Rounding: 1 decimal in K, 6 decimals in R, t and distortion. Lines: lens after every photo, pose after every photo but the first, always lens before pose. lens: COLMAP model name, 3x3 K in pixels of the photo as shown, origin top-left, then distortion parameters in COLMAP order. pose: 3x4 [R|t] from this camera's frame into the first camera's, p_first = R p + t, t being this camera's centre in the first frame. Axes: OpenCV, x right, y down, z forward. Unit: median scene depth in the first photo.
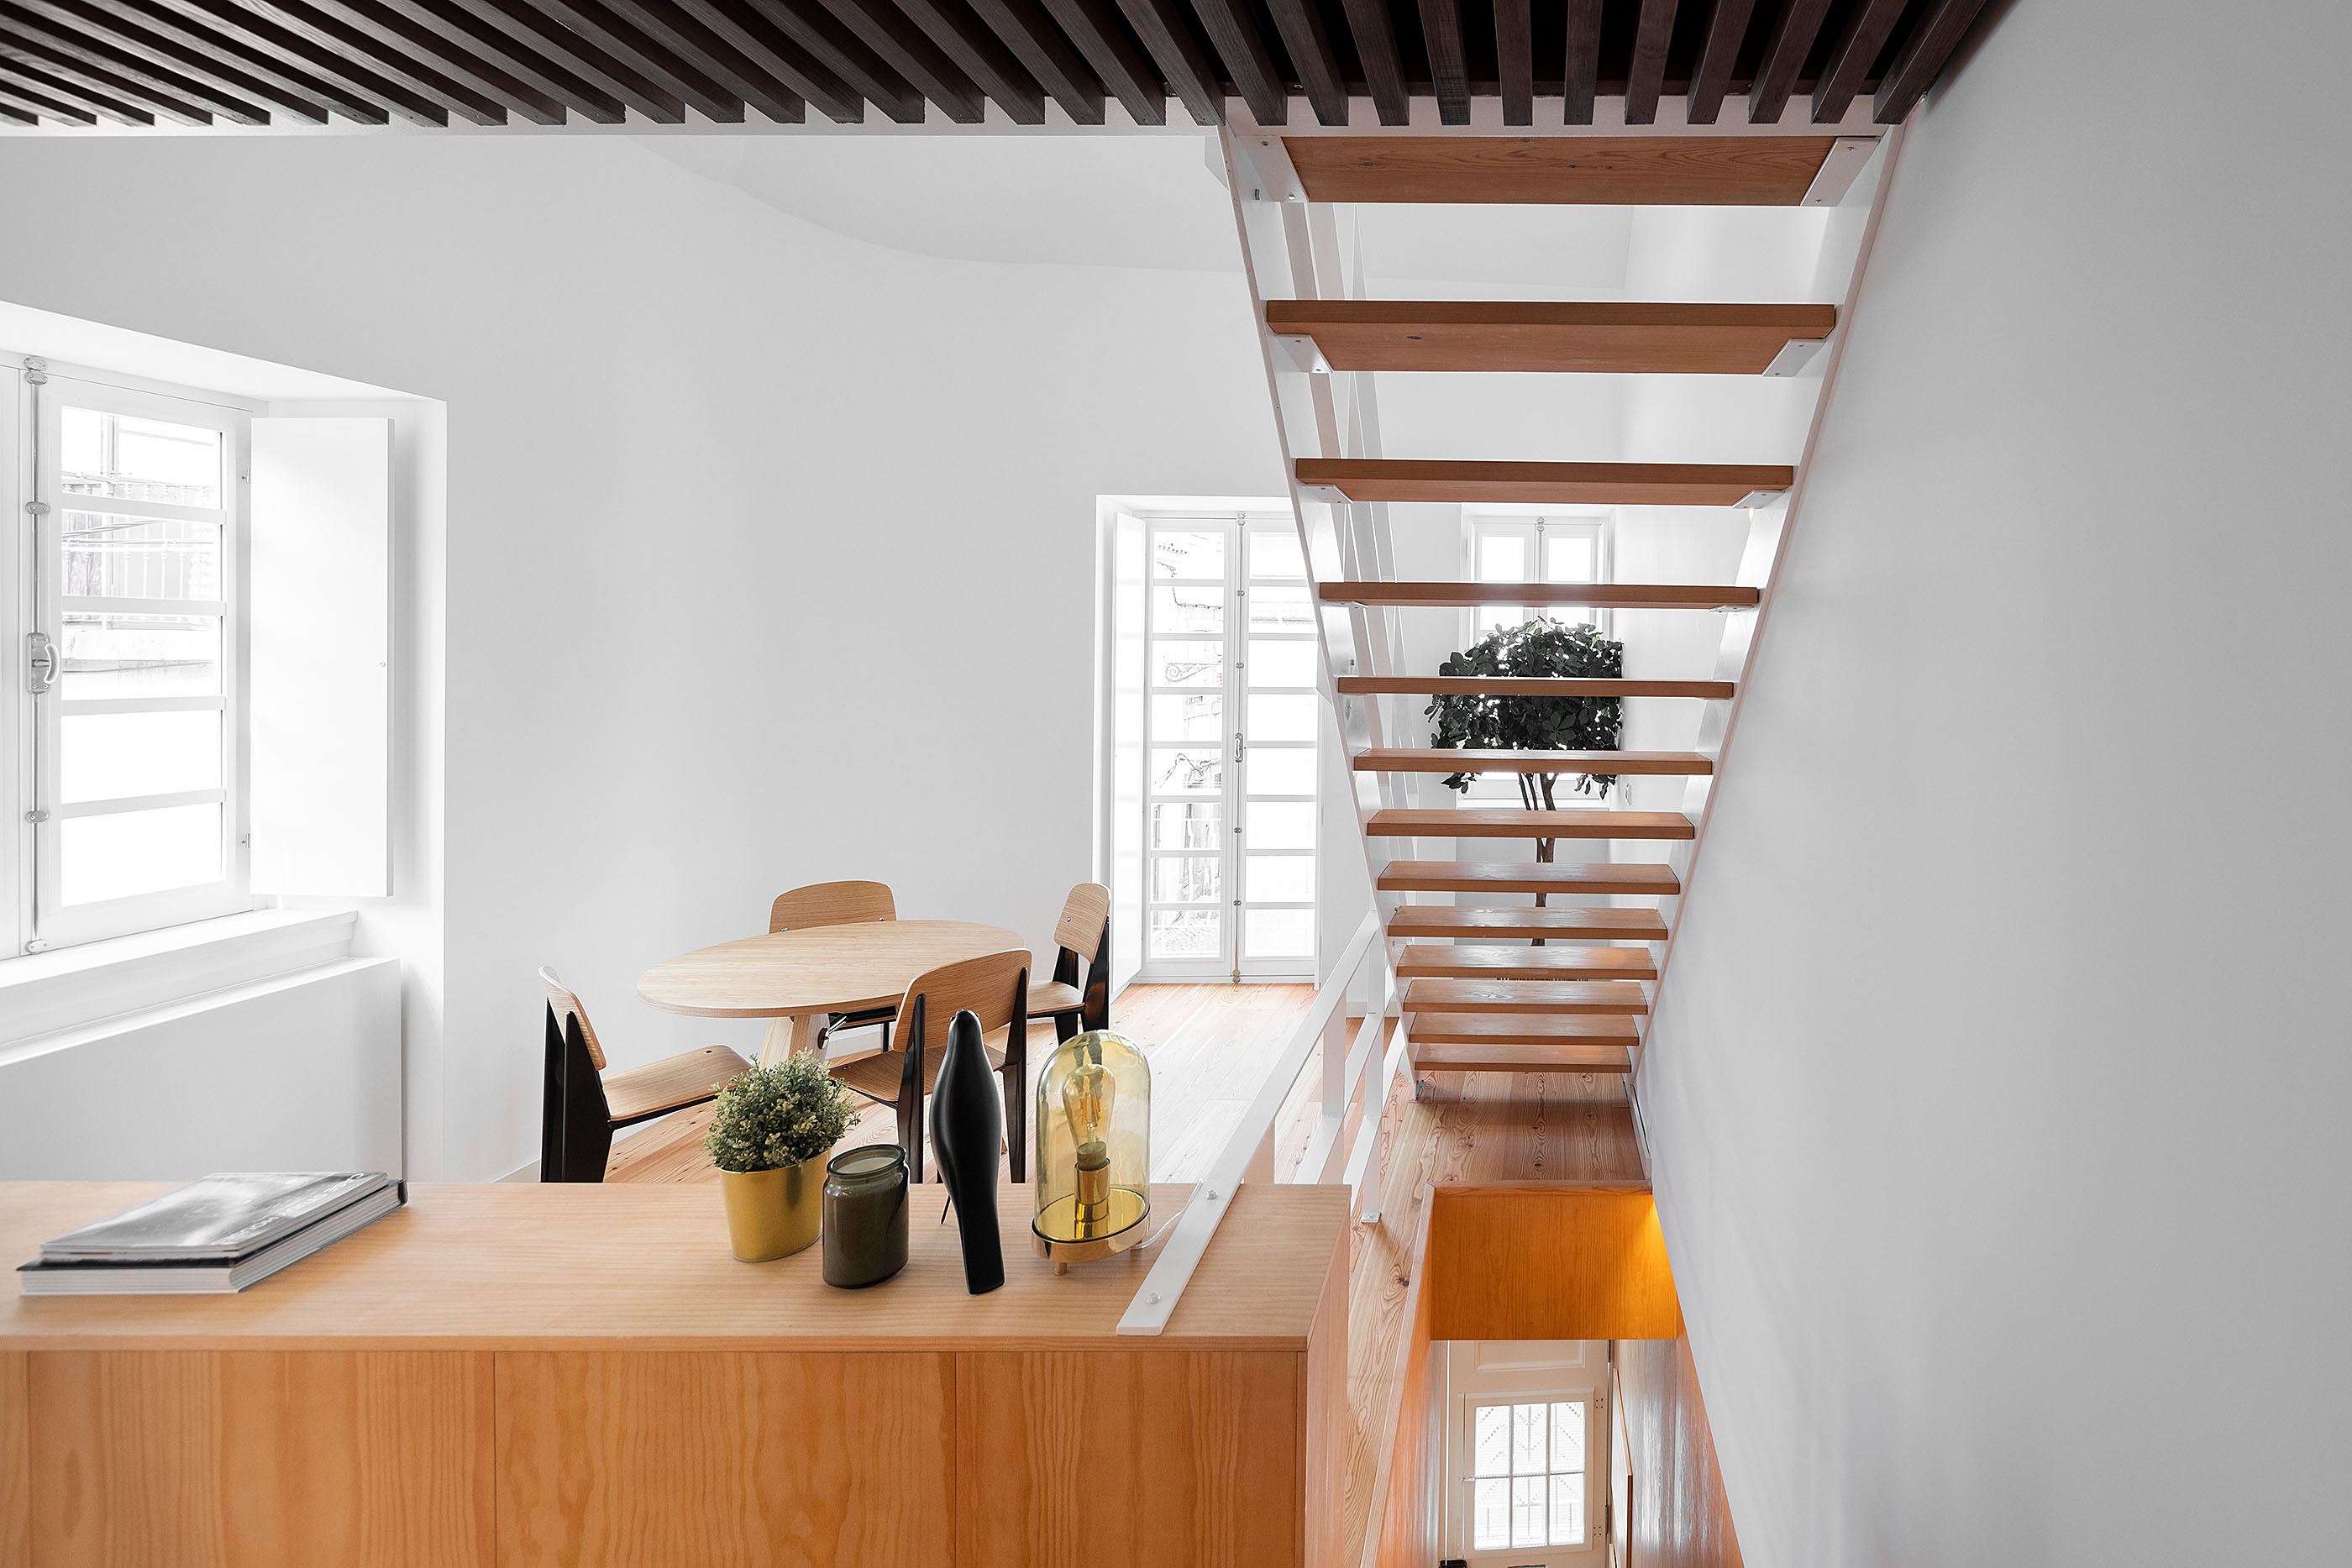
lens RADIAL K [[1118.2, 0, 1177.1], [0, 1118.2, 673.8], [0, 0, 1]] dist [-0.002181, -0.002675]
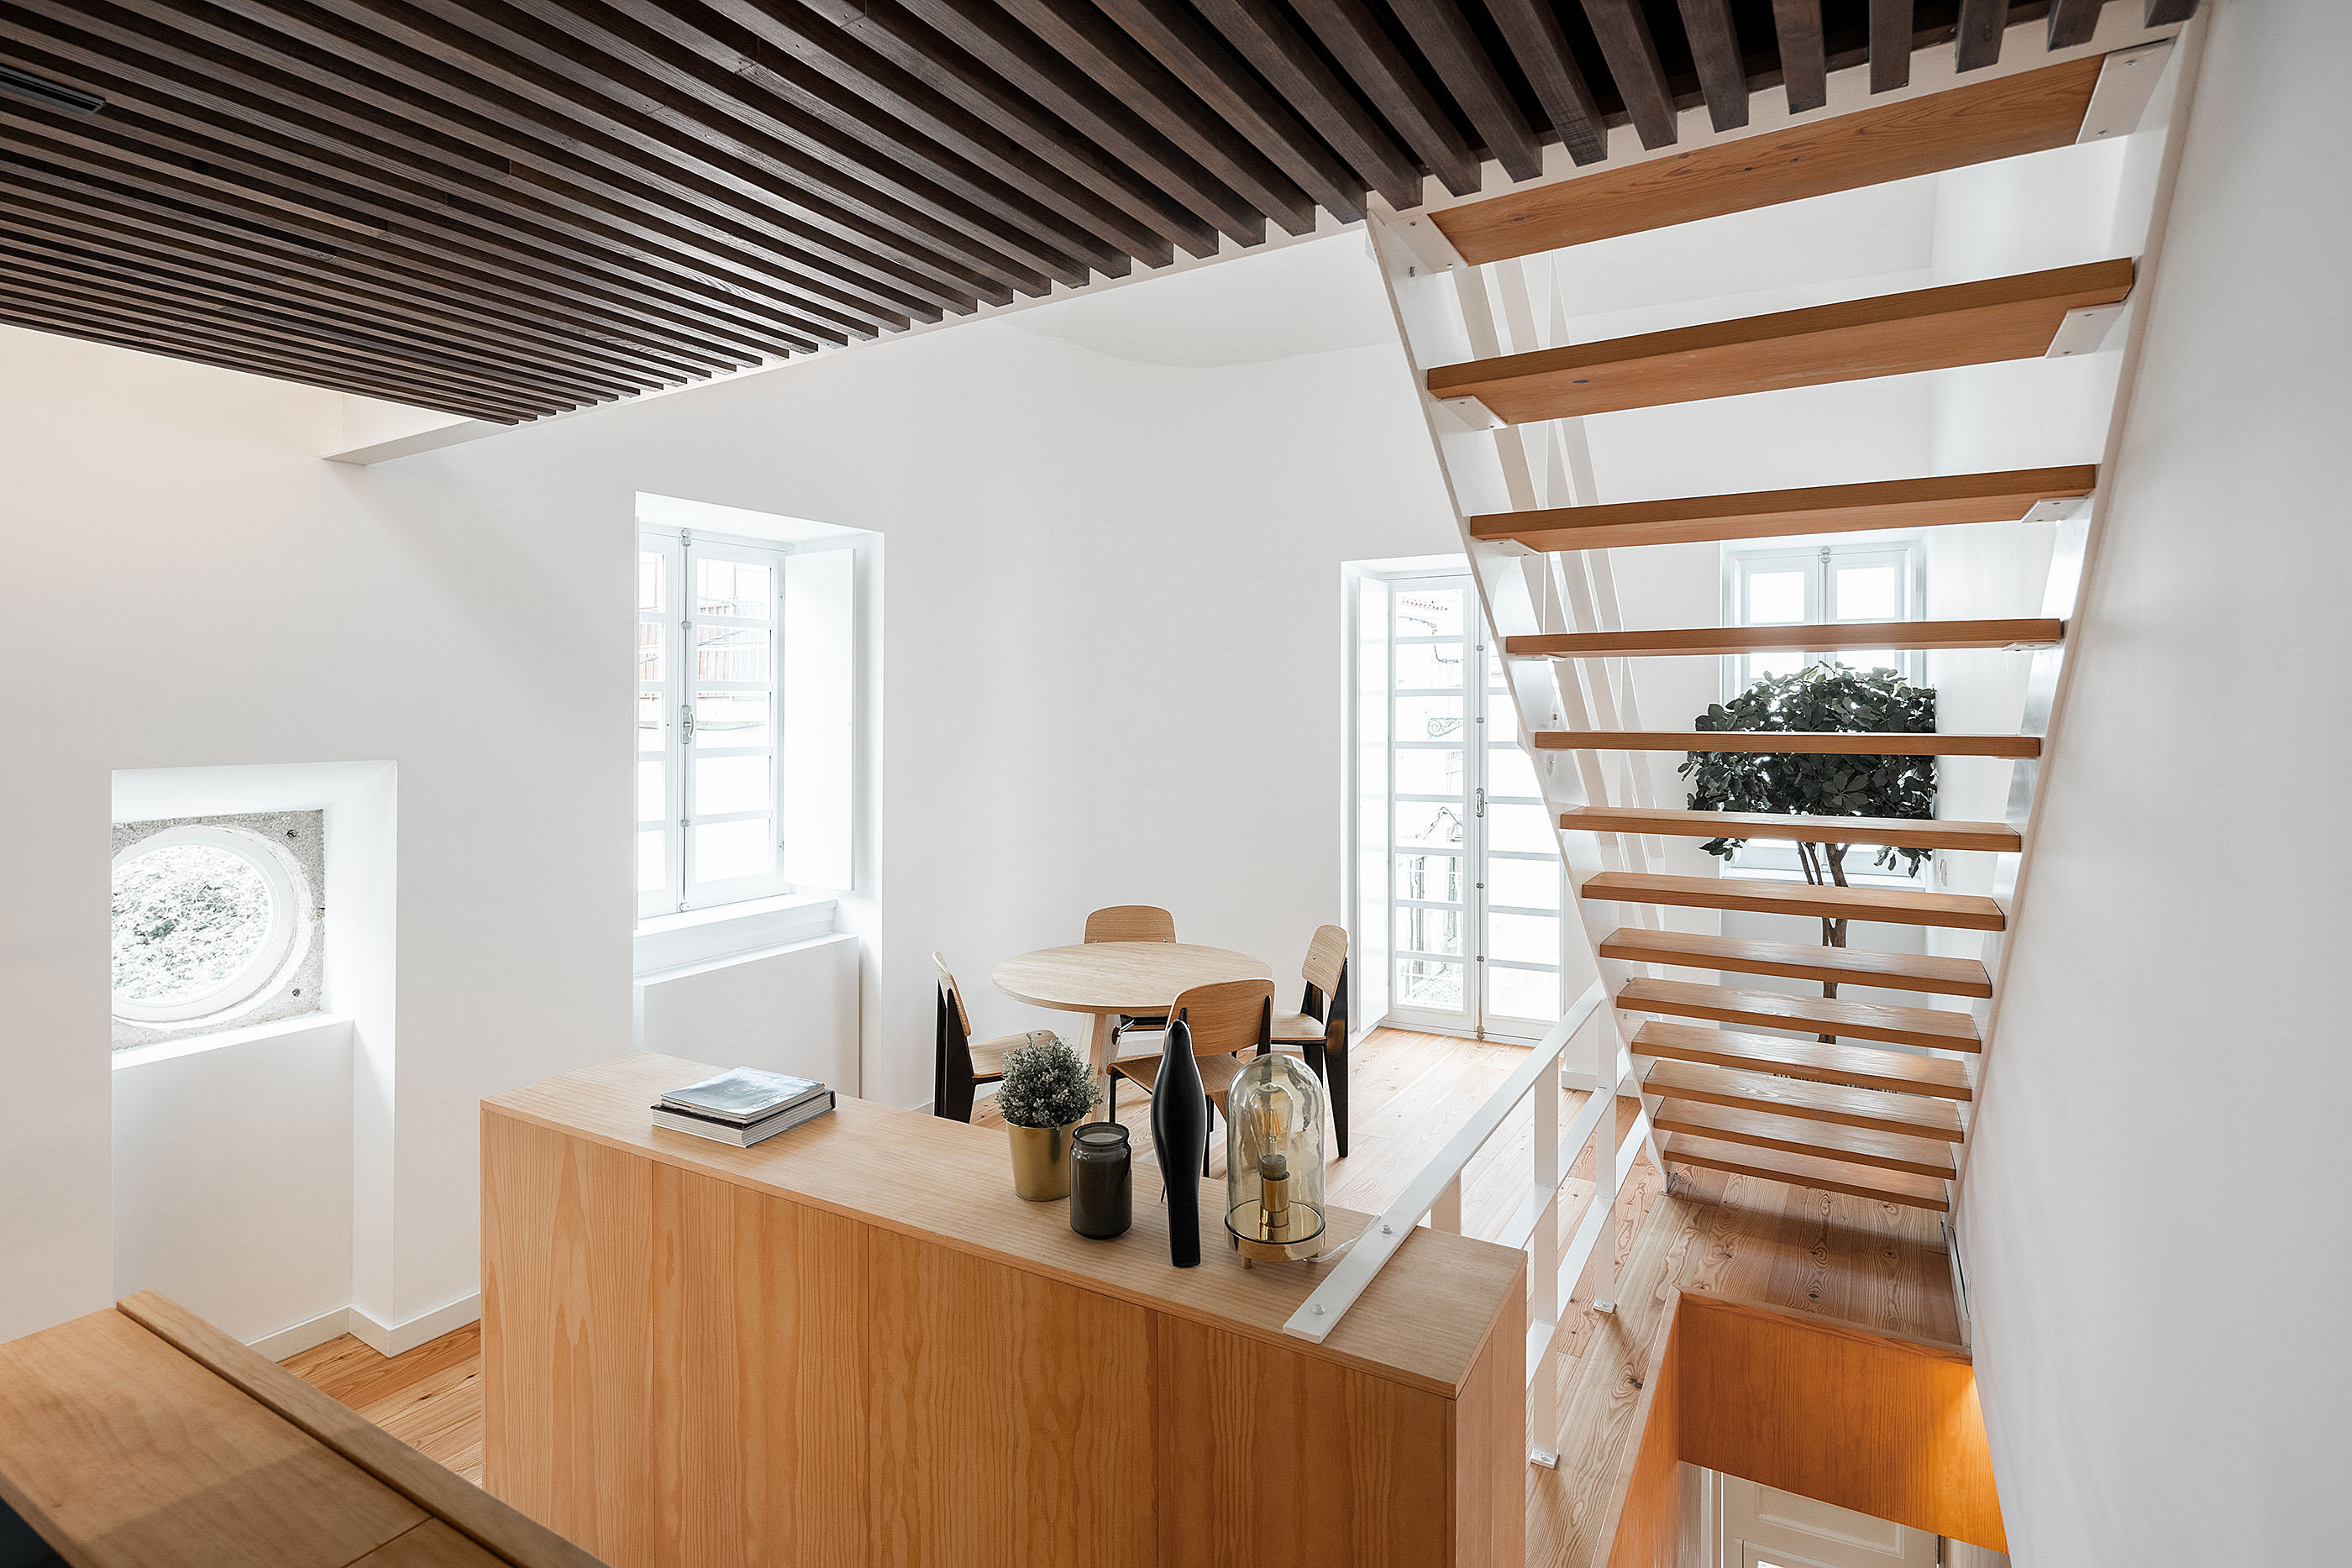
lens RADIAL K [[1176.7, 0, 1174.6], [0, 1176.7, 698.0], [0, 0, 1]] dist [0.001357, -0.010889]
pose [[0.852627, -0.016686, -0.522253, 0.404065], [0.003729, 0.999659, -0.025852, -0.001353], [0.522507, 0.020095, 0.852398, -0.044472]]
